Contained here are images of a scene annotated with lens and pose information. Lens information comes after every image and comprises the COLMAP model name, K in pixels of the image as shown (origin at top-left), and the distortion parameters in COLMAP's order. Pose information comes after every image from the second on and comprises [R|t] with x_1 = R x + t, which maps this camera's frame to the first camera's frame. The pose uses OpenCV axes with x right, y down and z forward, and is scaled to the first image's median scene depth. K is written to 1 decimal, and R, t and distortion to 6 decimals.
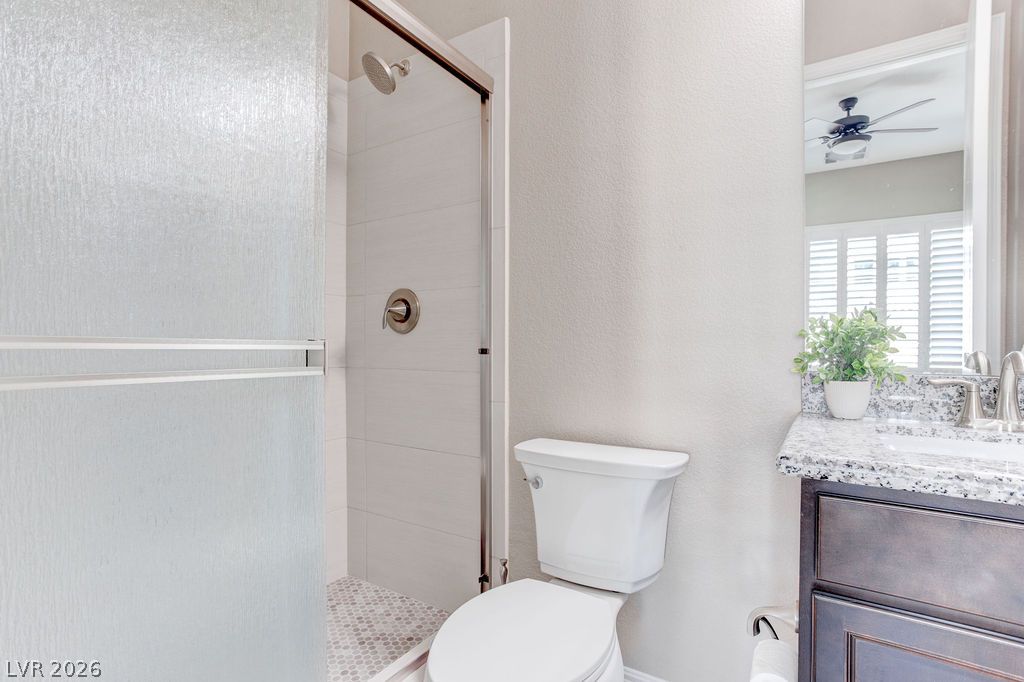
lens RADIAL K [[495.6, 0, 512.6], [0, 495.6, 343.3], [0, 0, 1]] dist [-0.031944, 0.005949]
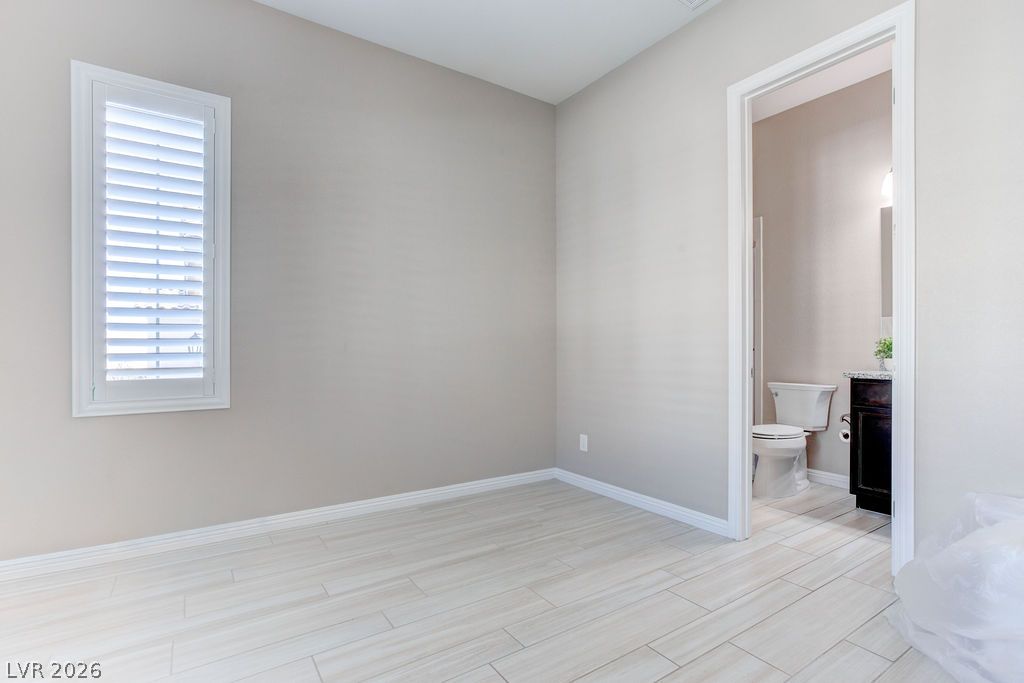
lens RADIAL K [[495.6, 0, 506.2], [0, 495.6, 350.3], [0, 0, 1]] dist [-0.031944, 0.005949]
pose [[0.918720, 0.001743, -0.394905, -0.267856], [0.002494, 0.999945, 0.010214, -0.007814], [0.394901, -0.010368, 0.918665, -2.243284]]
